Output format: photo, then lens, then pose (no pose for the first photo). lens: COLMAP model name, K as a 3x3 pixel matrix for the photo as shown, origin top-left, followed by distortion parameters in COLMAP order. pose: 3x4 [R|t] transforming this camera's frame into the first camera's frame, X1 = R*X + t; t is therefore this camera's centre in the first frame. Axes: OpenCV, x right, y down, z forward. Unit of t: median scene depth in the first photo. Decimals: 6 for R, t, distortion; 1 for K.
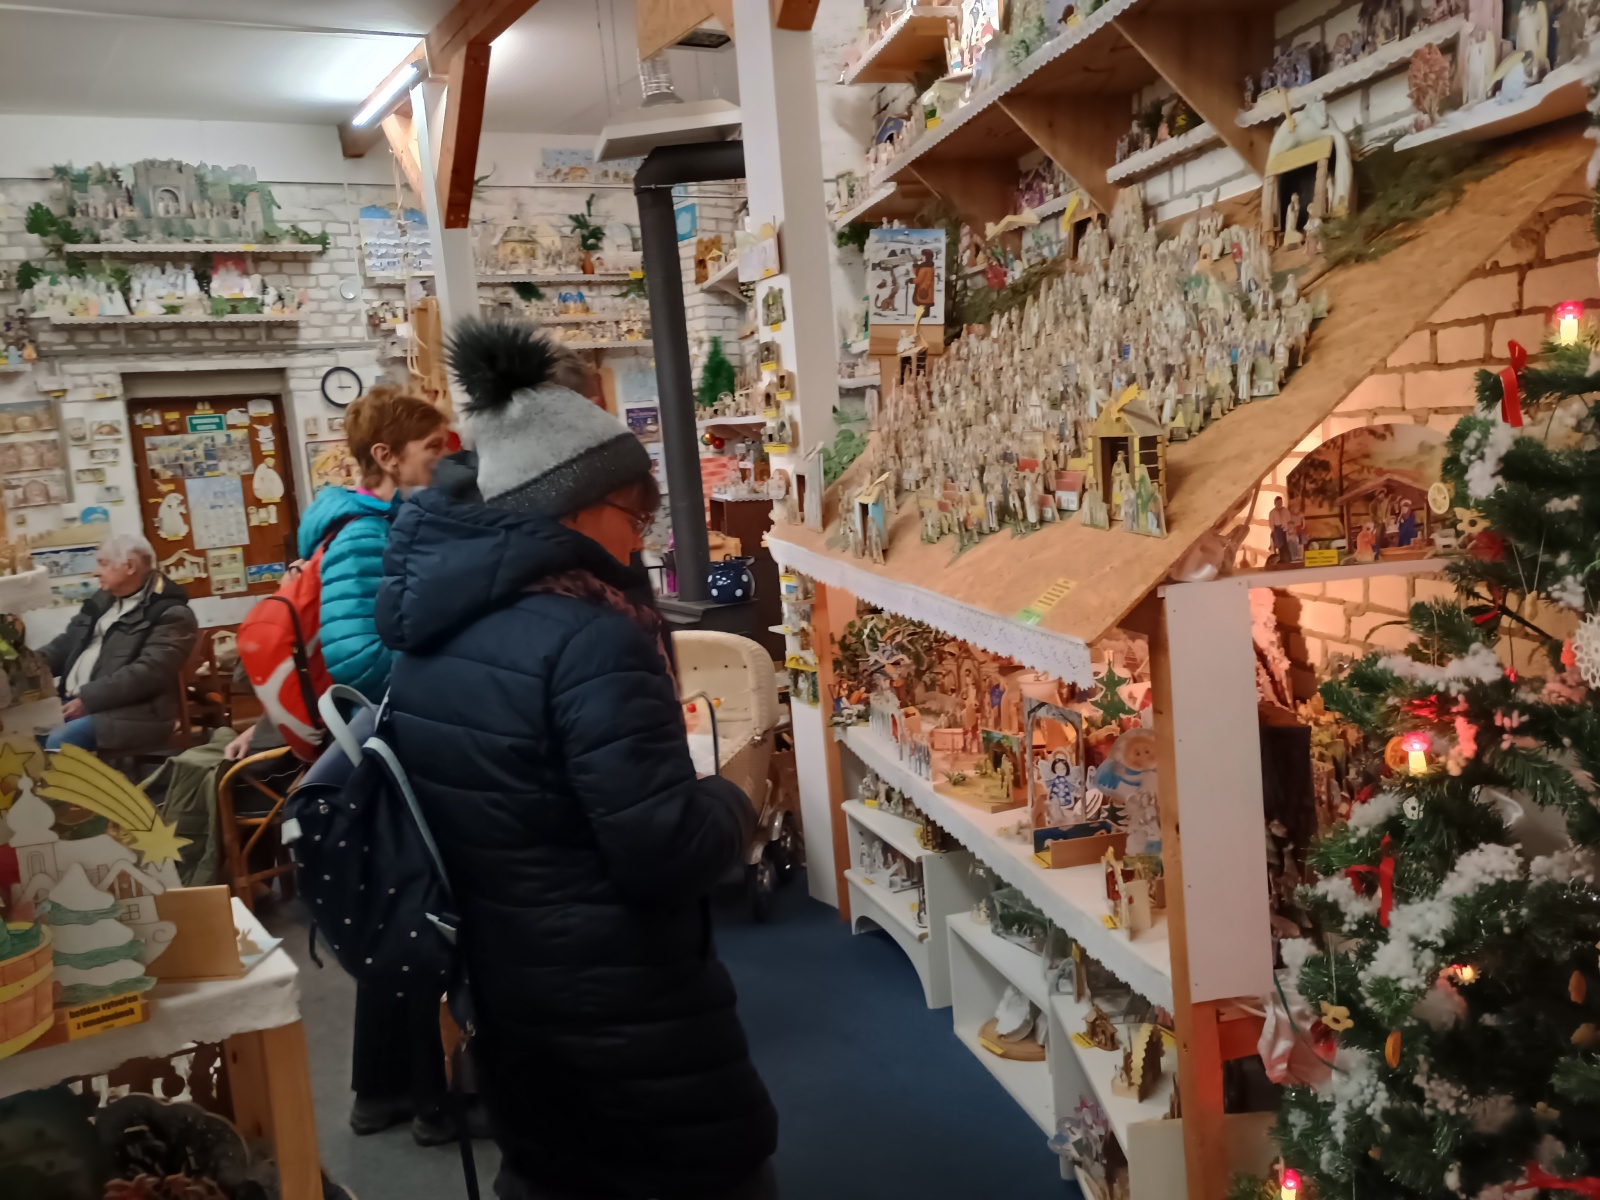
lens RADIAL K [[1426.2, 0, 826.2], [0, 1426.2, 635.6], [0, 0, 1]] dist [0.037195, -0.069229]
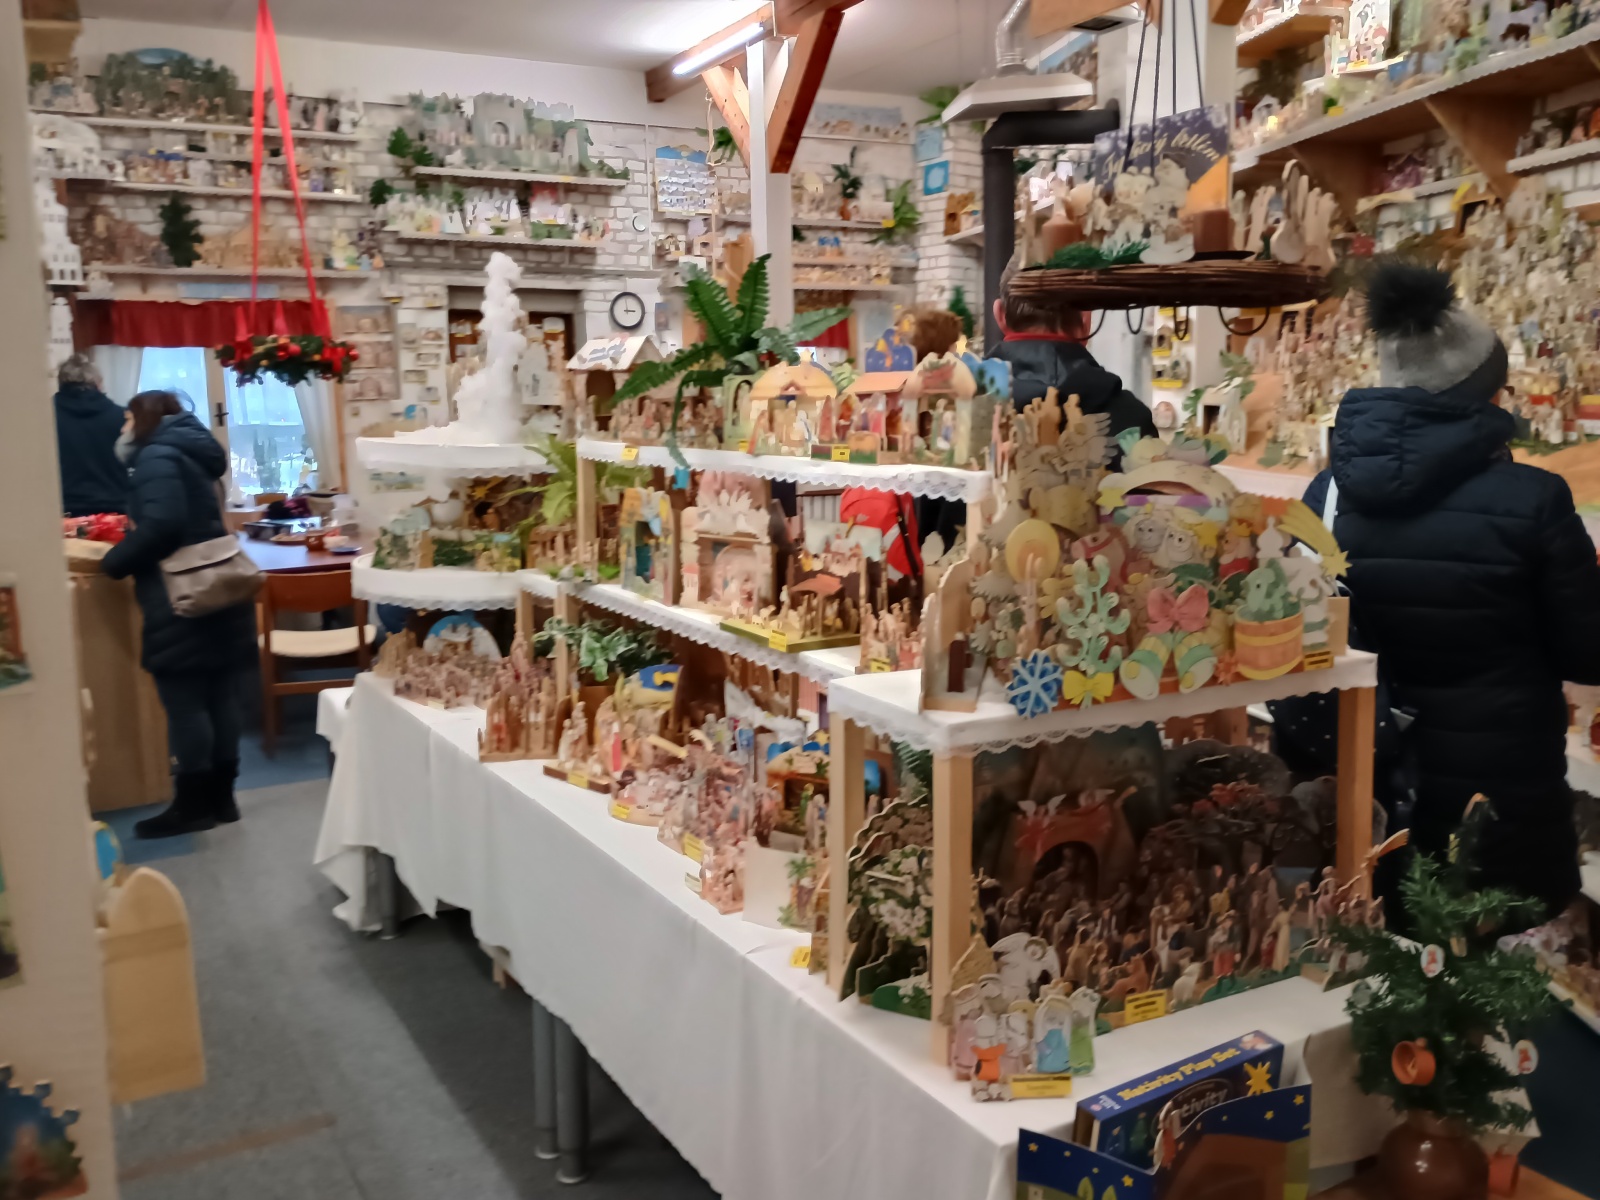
lens RADIAL K [[1426.2, 0, 831.5], [0, 1426.2, 590.5], [0, 0, 1]] dist [0.037195, -0.069229]
pose [[0.996239, 0.072072, -0.048099, -0.126328], [-0.072055, 0.997398, 0.002084, 0.028096], [0.048124, 0.001389, 0.998840, -0.088959]]
